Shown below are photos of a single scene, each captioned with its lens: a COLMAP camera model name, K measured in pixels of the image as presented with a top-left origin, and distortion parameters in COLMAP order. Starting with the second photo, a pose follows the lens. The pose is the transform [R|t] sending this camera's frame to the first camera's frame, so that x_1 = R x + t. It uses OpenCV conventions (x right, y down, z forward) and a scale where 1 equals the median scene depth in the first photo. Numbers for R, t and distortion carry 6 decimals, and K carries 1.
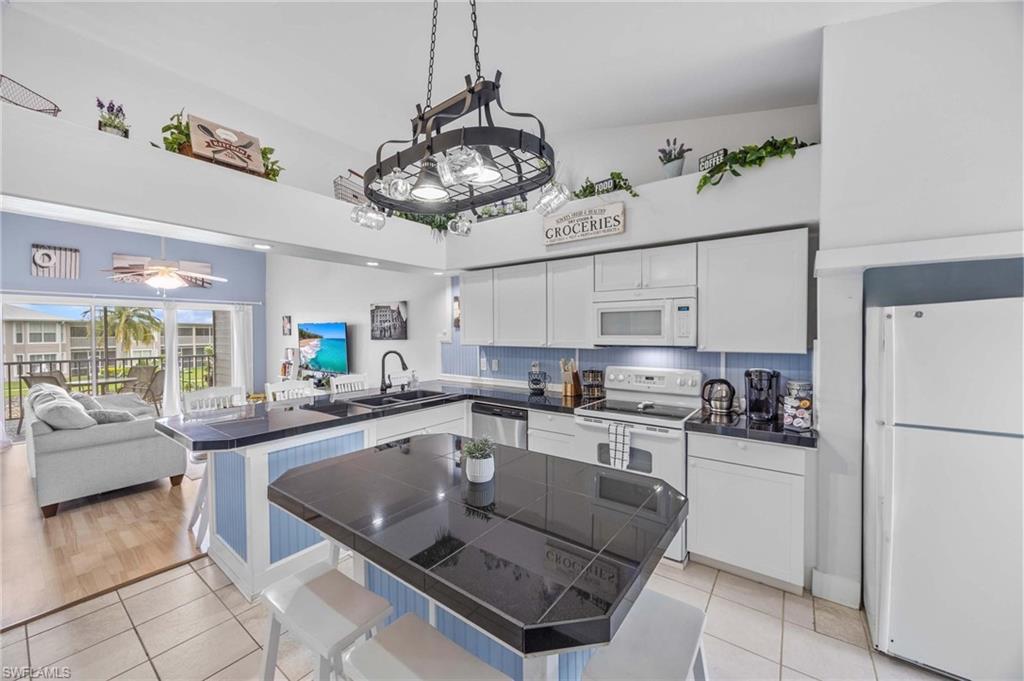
lens RADIAL K [[392.1, 0, 511.5], [0, 392.1, 338.6], [0, 0, 1]] dist [0.001070, -0.001488]
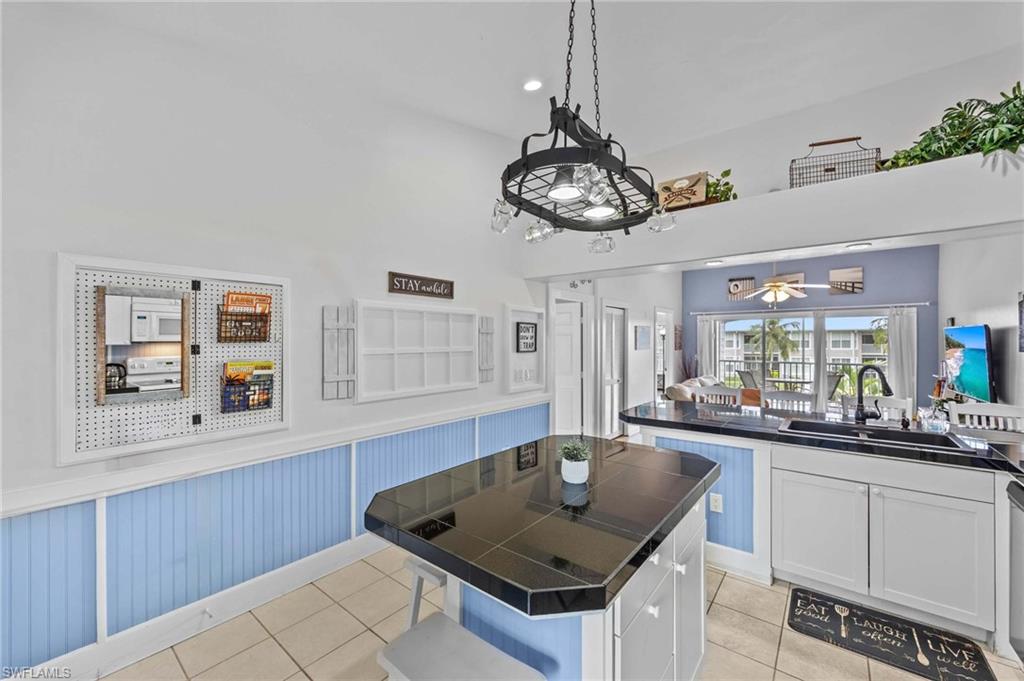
lens RADIAL K [[392.1, 0, 516.2], [0, 392.1, 339.6], [0, 0, 1]] dist [0.001070, -0.001488]
pose [[-0.029698, 0.000041, -0.999559, 0.275682], [-0.016178, 0.999869, 0.000522, -0.003699], [0.999428, 0.016186, -0.029693, 0.254230]]
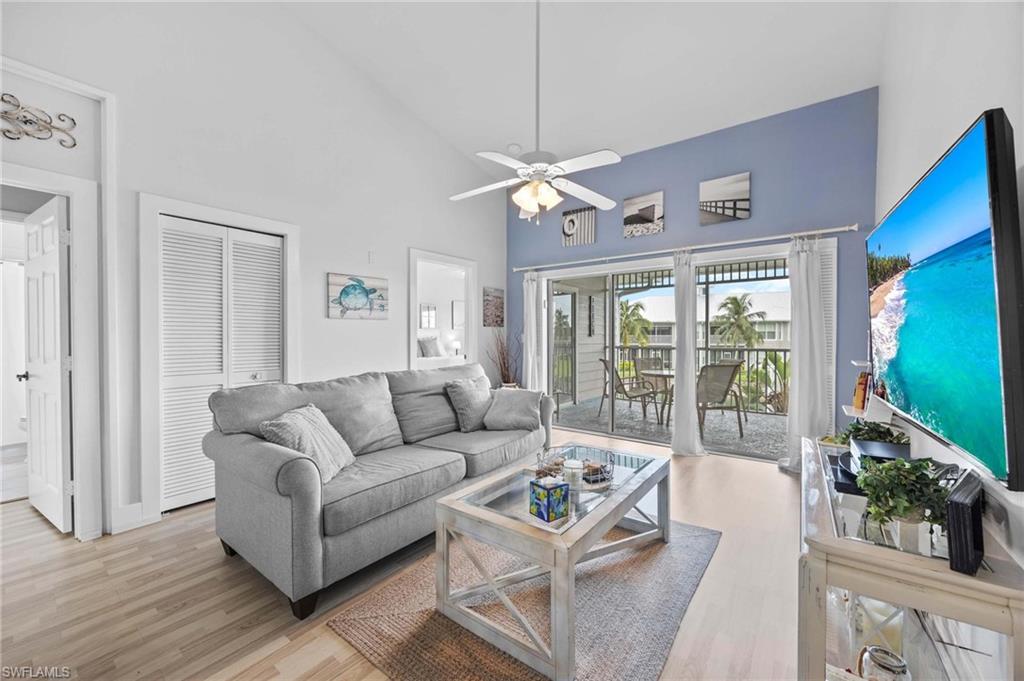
lens RADIAL K [[392.1, 0, 516.3], [0, 392.1, 337.1], [0, 0, 1]] dist [0.001070, -0.001488]
pose [[0.009921, 0.008377, -0.999916, -0.311340], [-0.015122, 0.999852, 0.008227, 0.044557], [0.999836, 0.015039, 0.010046, 0.902008]]
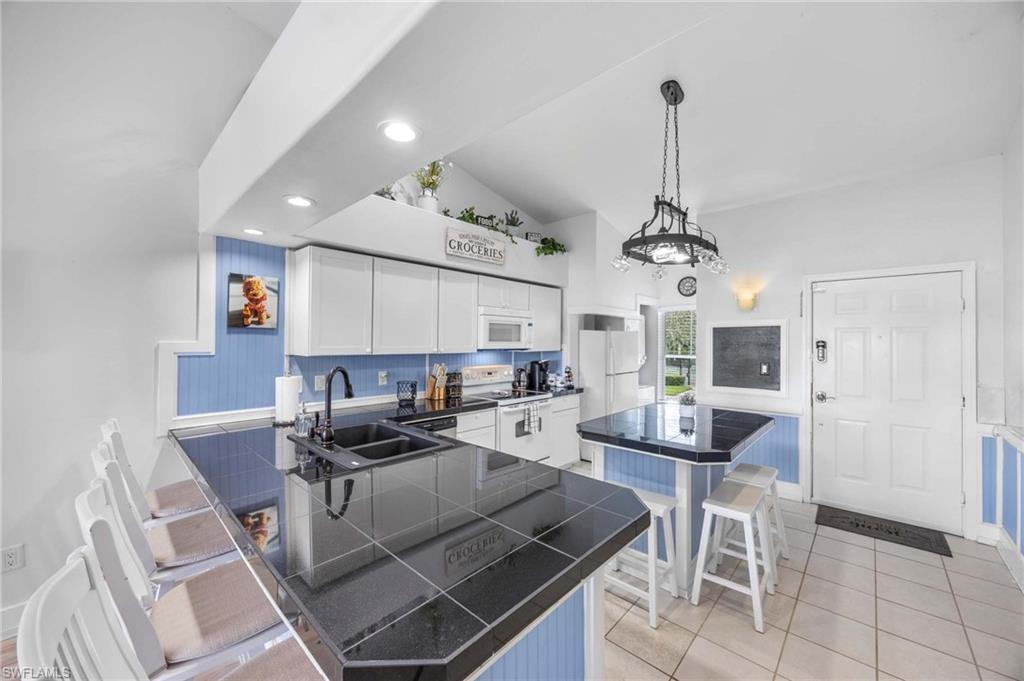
lens RADIAL K [[387.7, 0, 513.0], [0, 387.7, 339.2], [0, 0, 1]] dist [-0.001569, 0.000614]
pose [[0.089025, 0.009432, 0.995985, -0.567377], [0.010702, 0.999888, -0.010426, -0.001098], [-0.995972, 0.011587, 0.088915, 0.466023]]
